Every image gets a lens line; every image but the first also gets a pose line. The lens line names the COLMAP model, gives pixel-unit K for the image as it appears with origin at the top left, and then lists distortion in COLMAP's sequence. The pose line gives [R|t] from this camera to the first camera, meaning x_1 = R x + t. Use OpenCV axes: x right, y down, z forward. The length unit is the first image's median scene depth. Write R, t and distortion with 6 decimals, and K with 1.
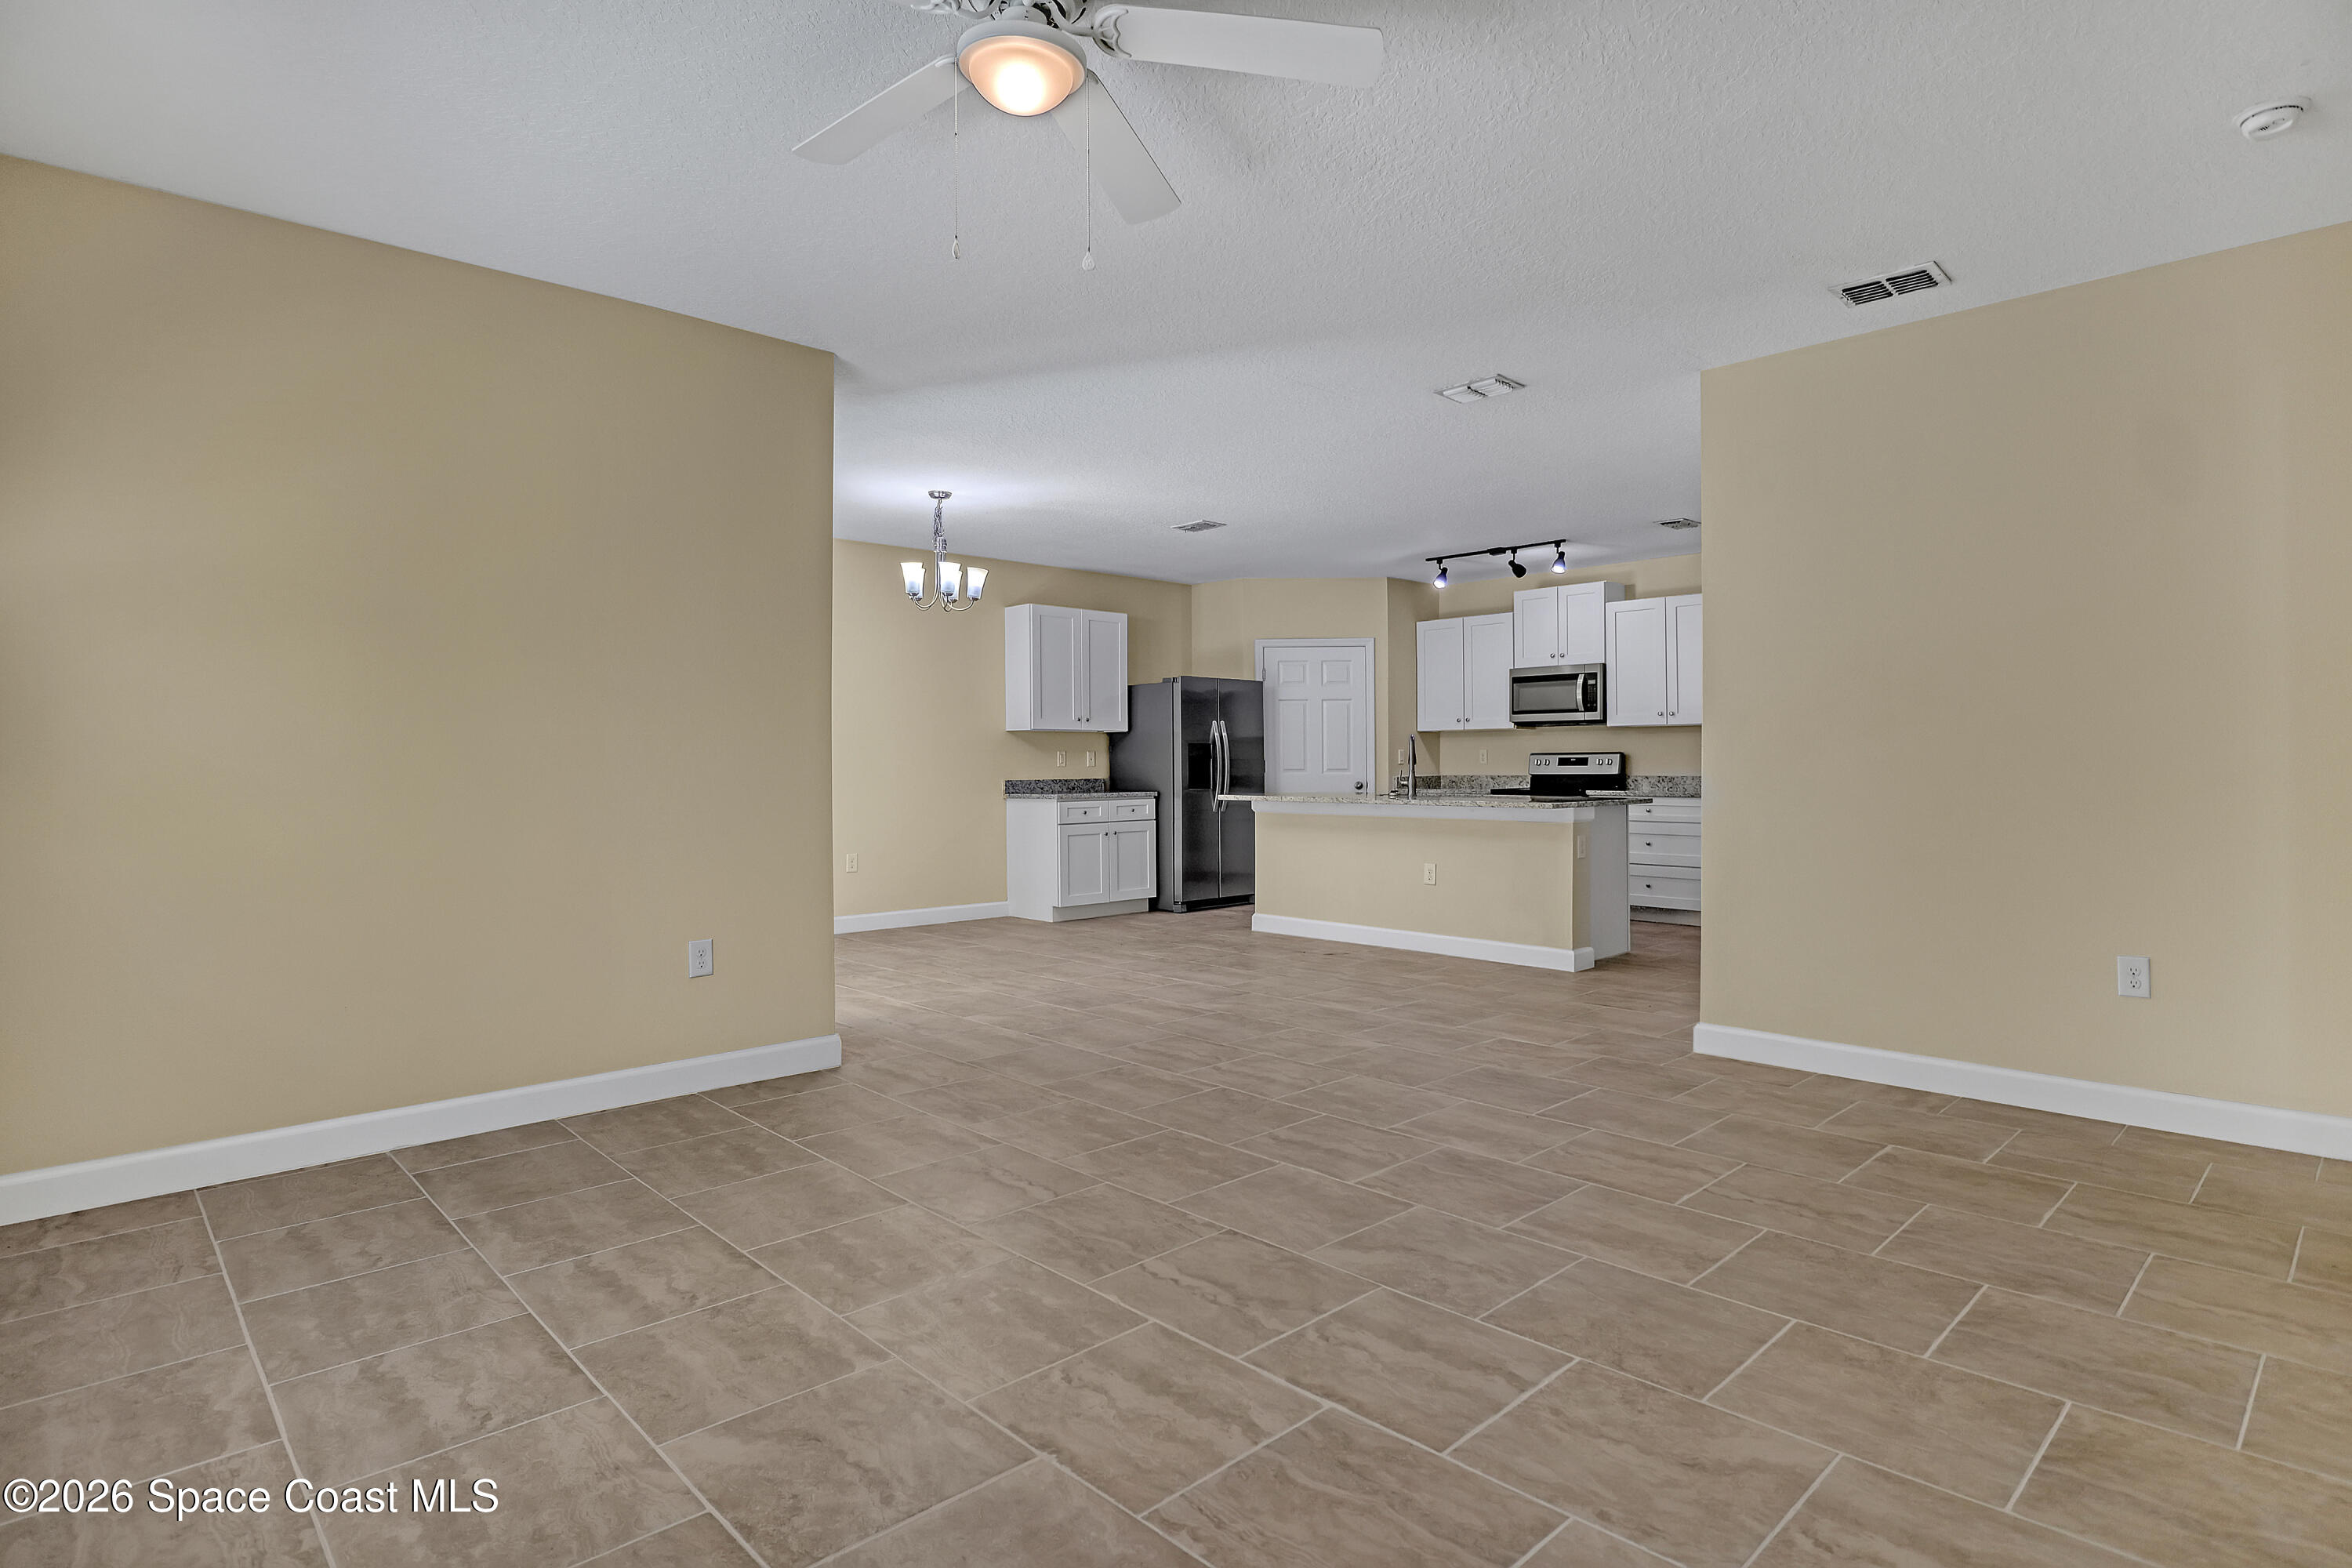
lens RADIAL K [[1213.3, 0, 1164.3], [0, 1213.3, 757.8], [0, 0, 1]] dist [-0.035216, 0.000028]
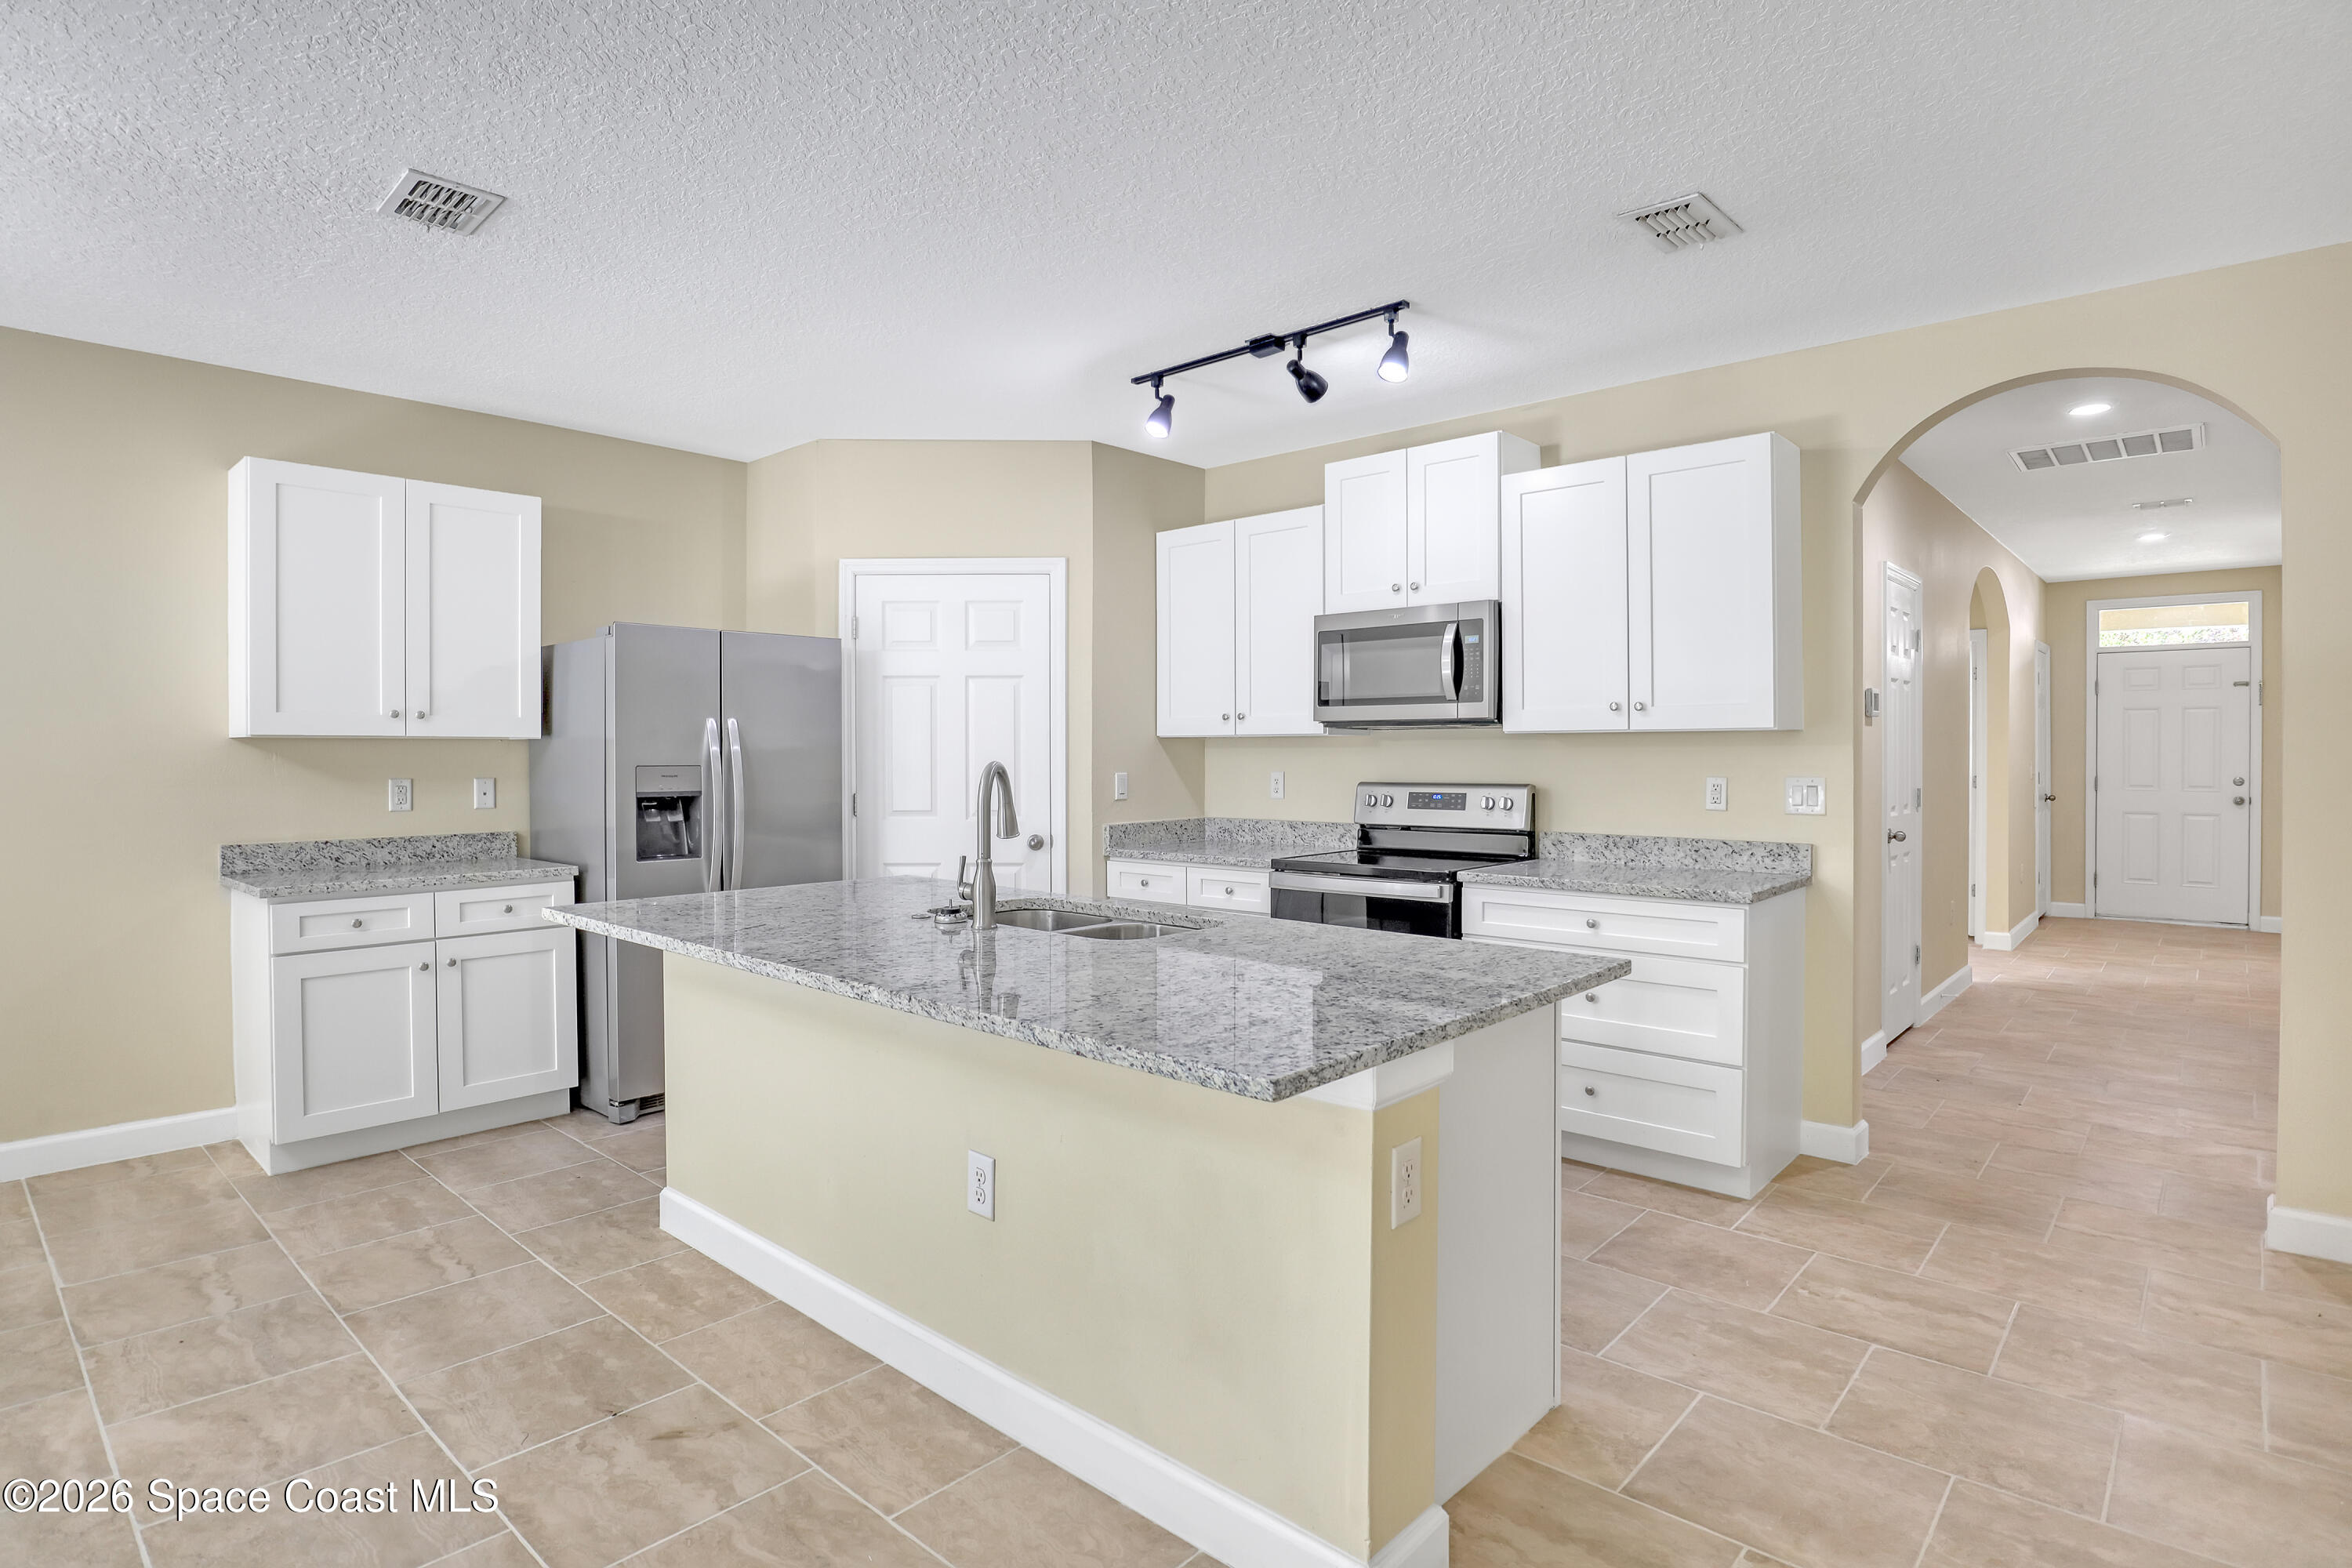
lens RADIAL K [[1202.8, 0, 1190.2], [0, 1202.8, 759.3], [0, 0, 1]] dist [-0.037583, 0.001101]
pose [[0.995685, -0.000784, 0.092792, 0.192598], [-0.000063, 0.999958, 0.009130, -0.018849], [-0.092795, -0.009096, 0.995644, 0.520497]]
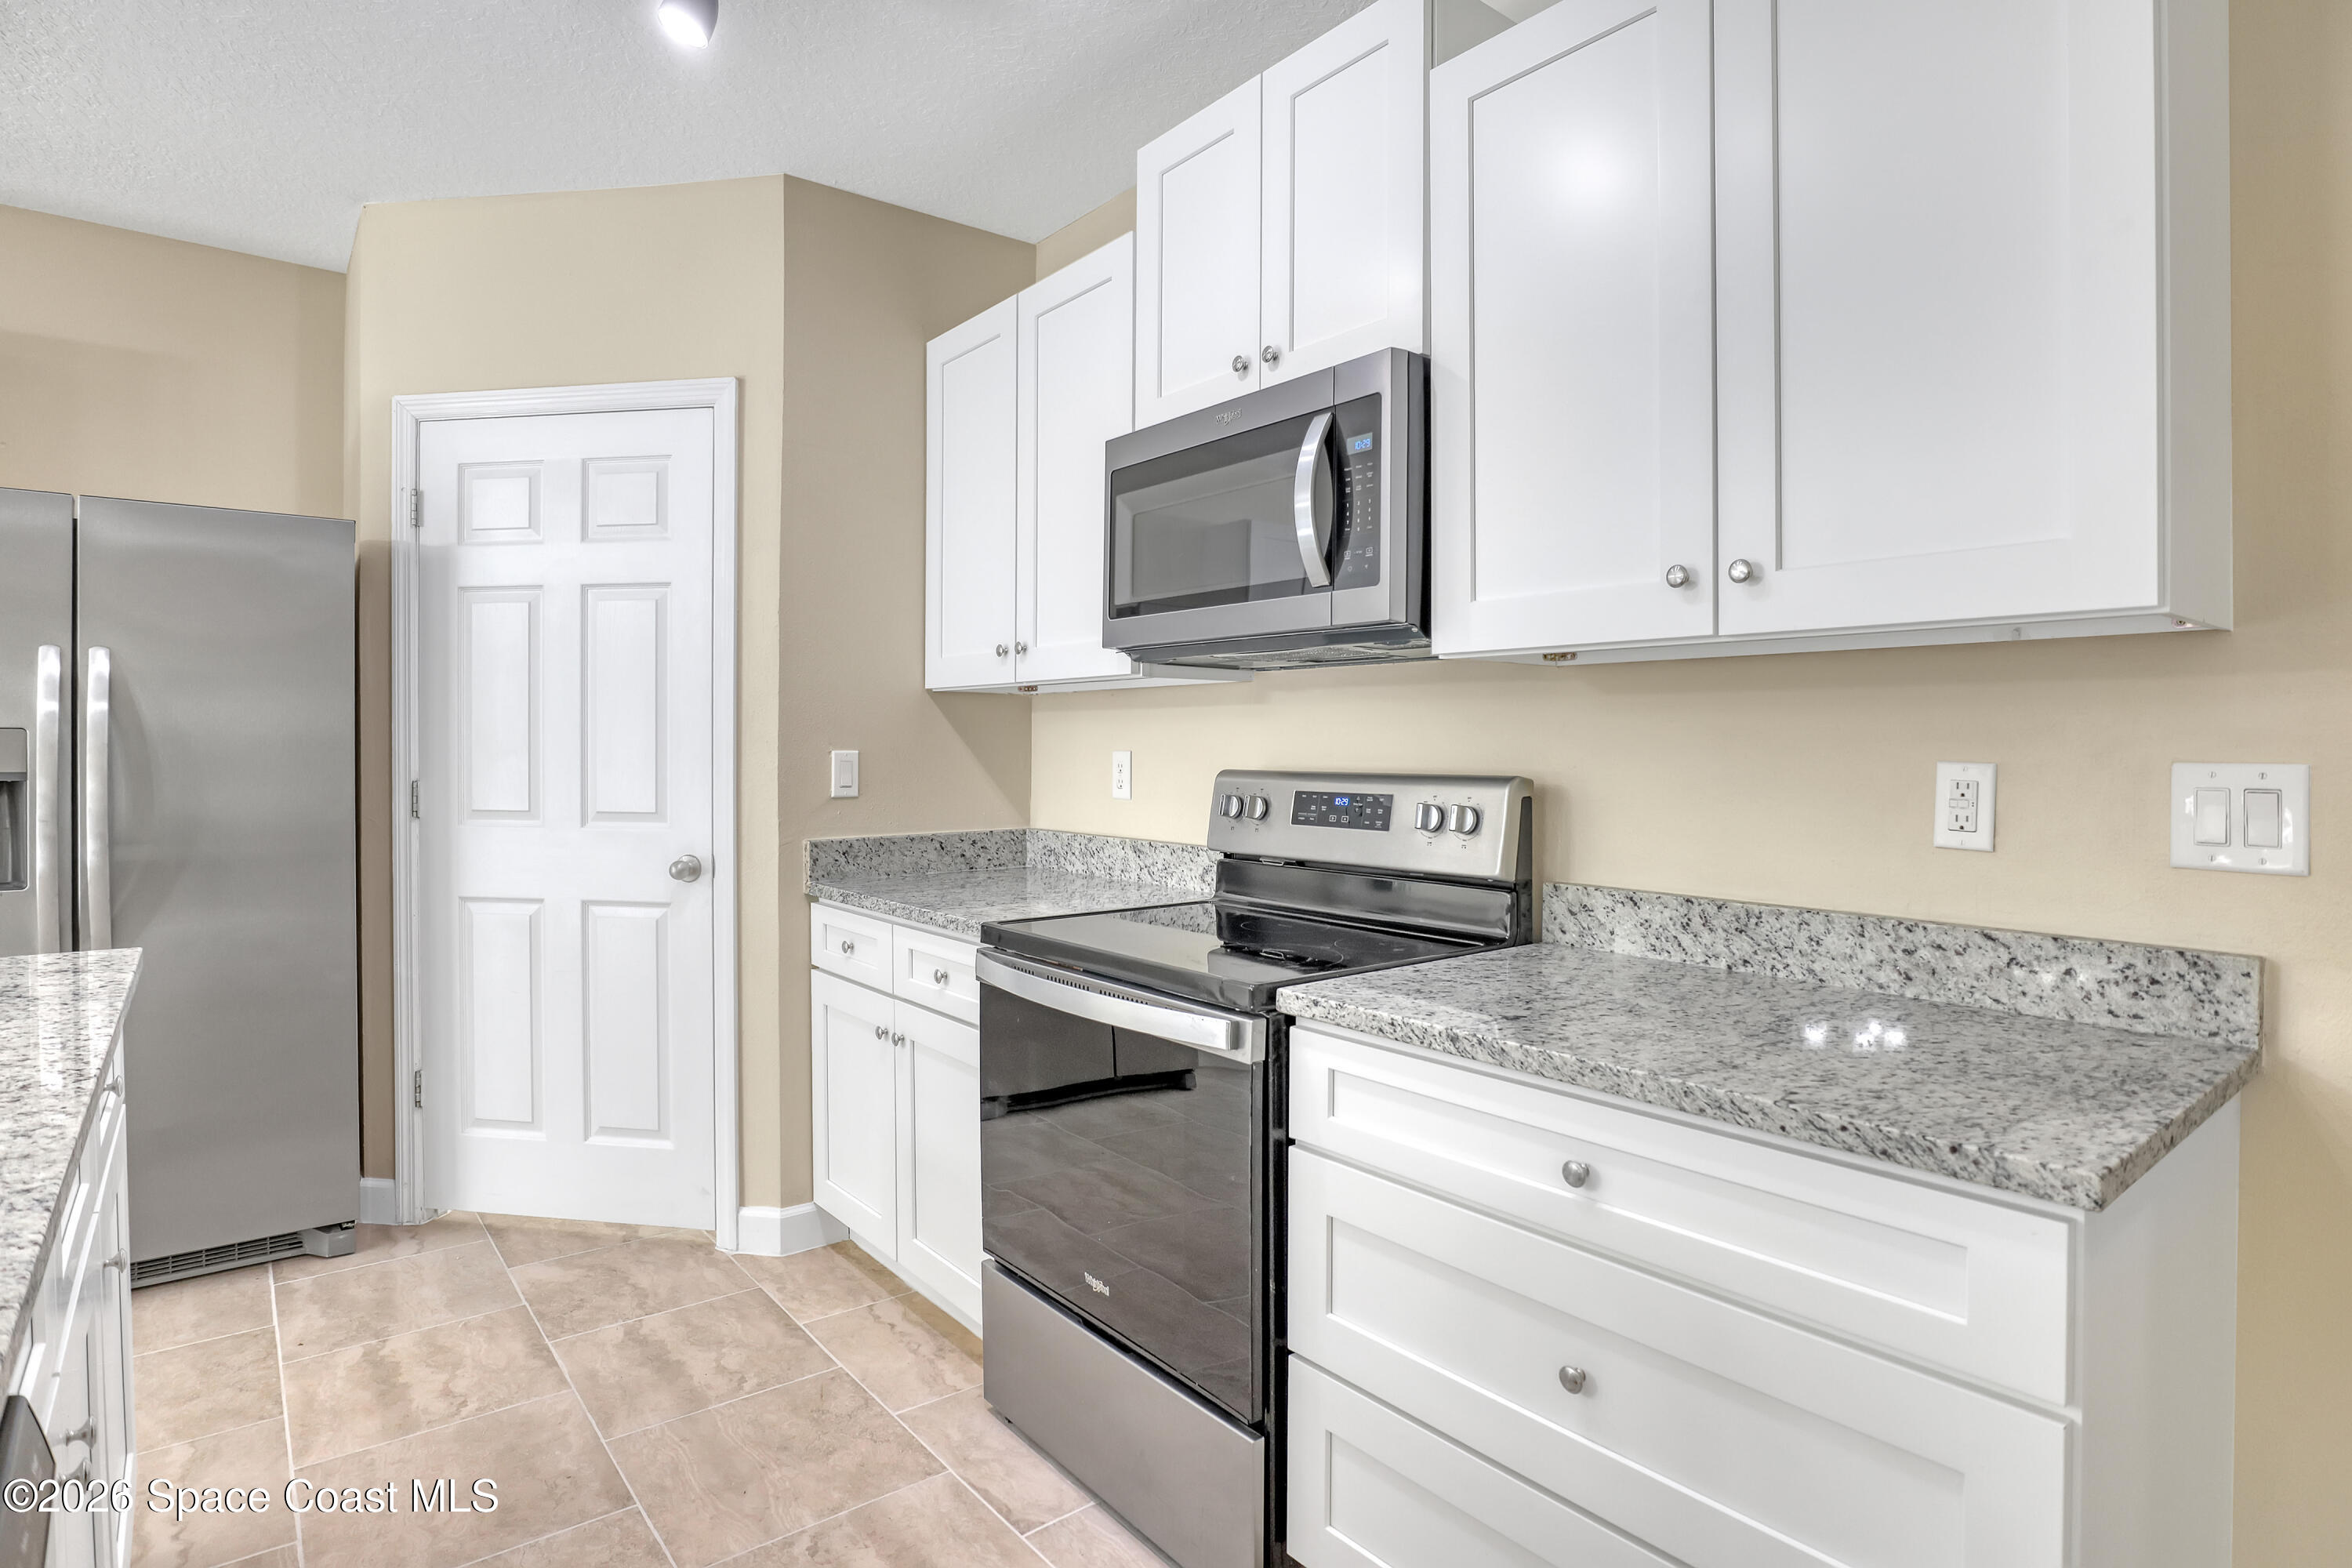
lens RADIAL K [[1237.3, 0, 1174.2], [0, 1237.3, 752.1], [0, 0, 1]] dist [-0.027195, 0.000463]
pose [[0.997757, 0.005532, -0.066711, 0.325454], [-0.004709, 0.999911, 0.012487, -0.011512], [0.066774, -0.012144, 0.997694, 0.758850]]
